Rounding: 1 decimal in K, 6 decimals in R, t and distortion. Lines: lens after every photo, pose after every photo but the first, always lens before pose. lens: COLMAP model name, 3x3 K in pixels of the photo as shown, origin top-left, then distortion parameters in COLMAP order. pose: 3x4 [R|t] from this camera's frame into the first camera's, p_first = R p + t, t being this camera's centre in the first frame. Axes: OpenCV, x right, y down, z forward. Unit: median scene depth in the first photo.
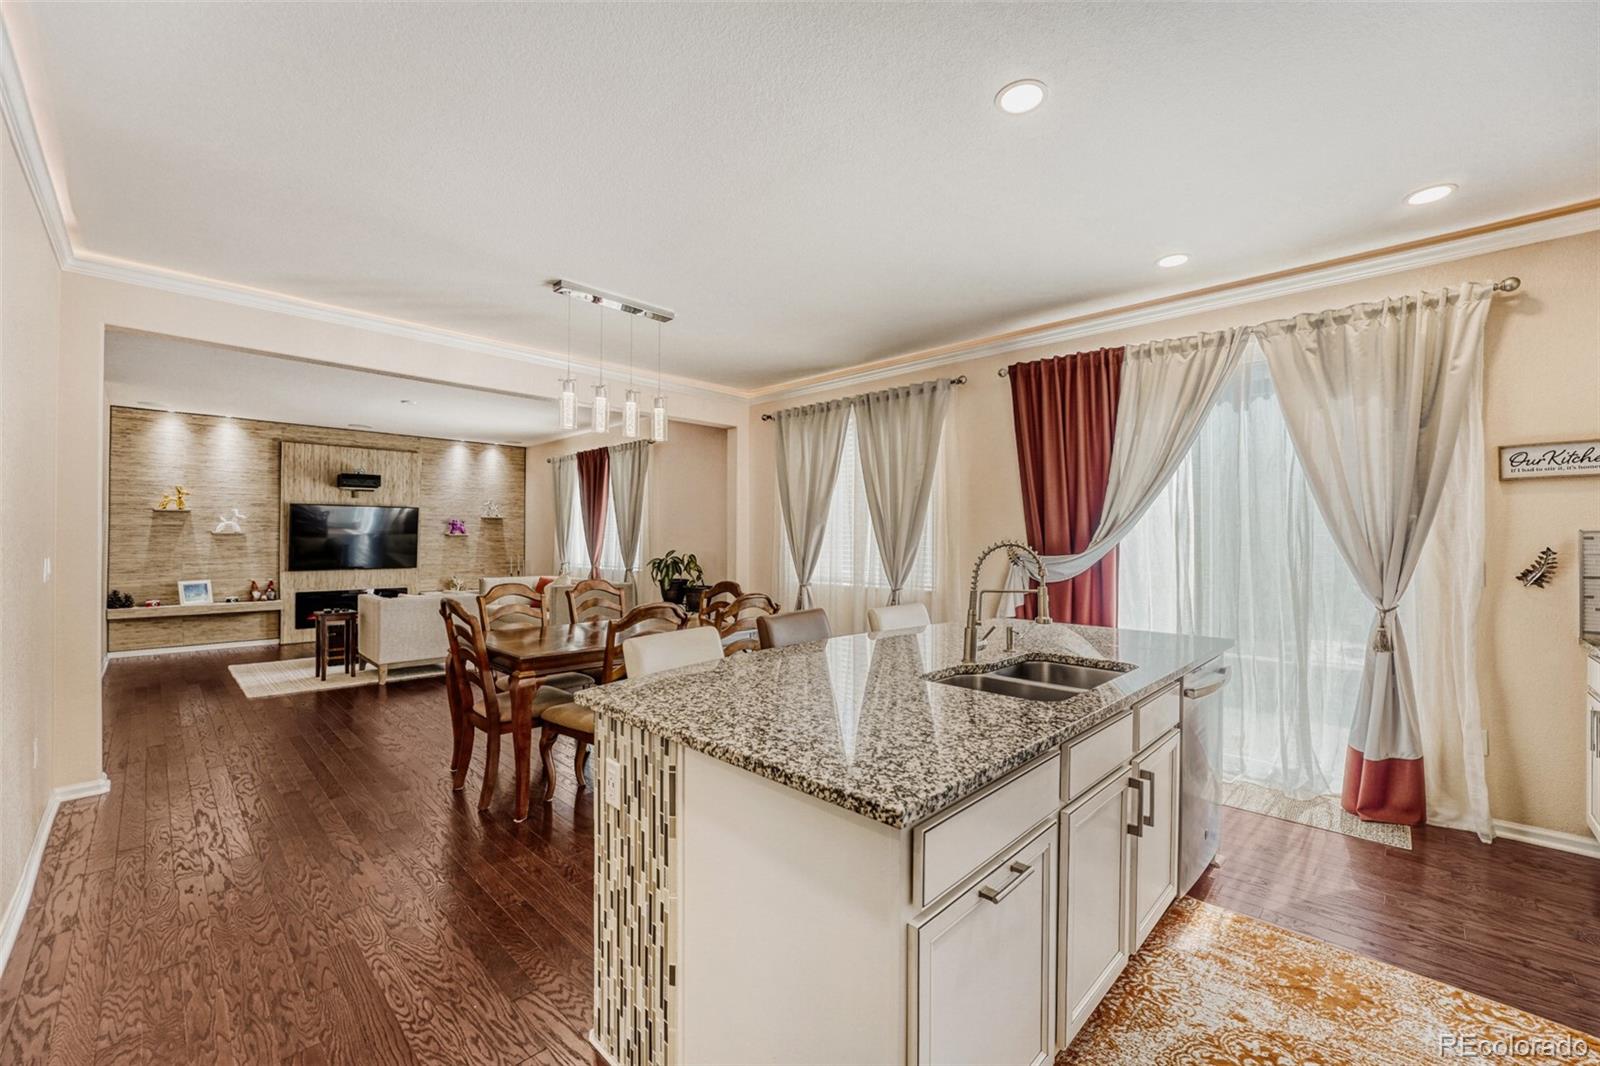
lens RADIAL K [[649.5, 0, 750.9], [0, 649.5, 526.2], [0, 0, 1]] dist [-0.019445, 0.000122]
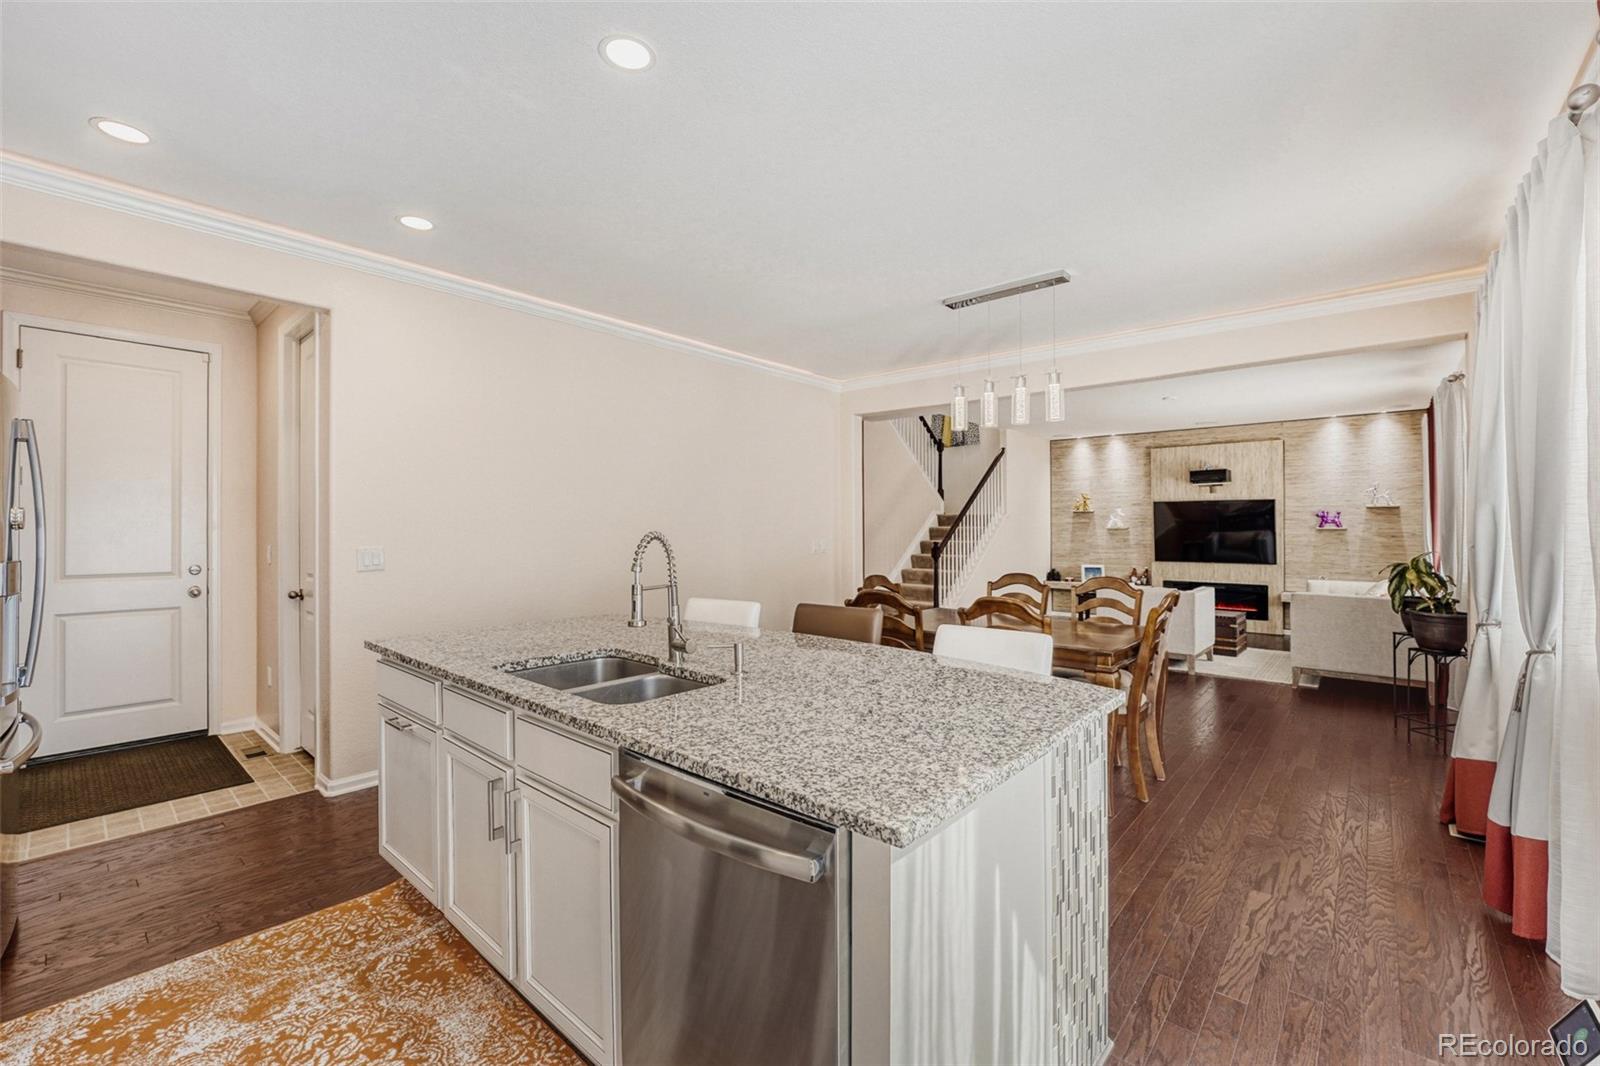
lens RADIAL K [[637.8, 0, 830.6], [0, 637.8, 518.1], [0, 0, 1]] dist [-0.021459, 0.000380]
pose [[0.140524, -0.021741, -0.989839, 0.320879], [0.015249, 0.999688, -0.019792, 0.007129], [0.989960, -0.012313, 0.140812, 0.273401]]
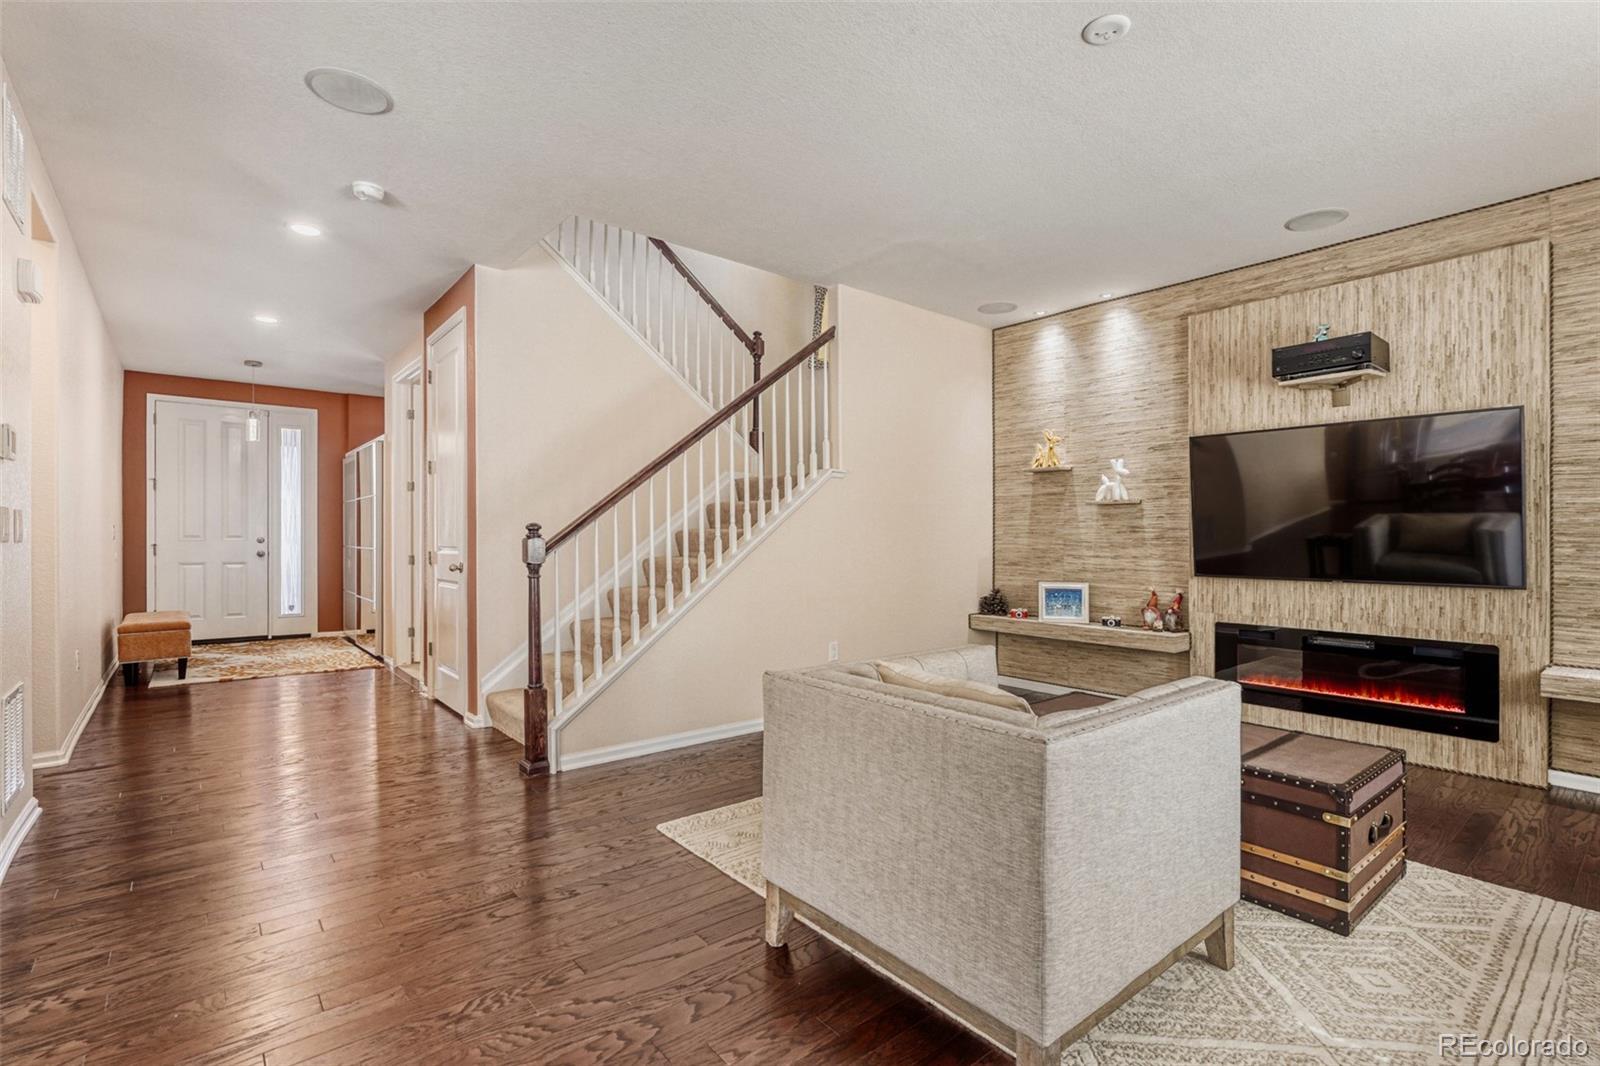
lens RADIAL K [[756.2, 0, 775.6], [0, 756.2, 527.4], [0, 0, 1]] dist [-0.002270, -0.001540]
pose [[-0.030353, -0.008846, -0.999500, -0.137995], [0.020030, 0.999755, -0.009456, 0.032105], [0.999339, -0.020307, -0.030169, 0.707863]]
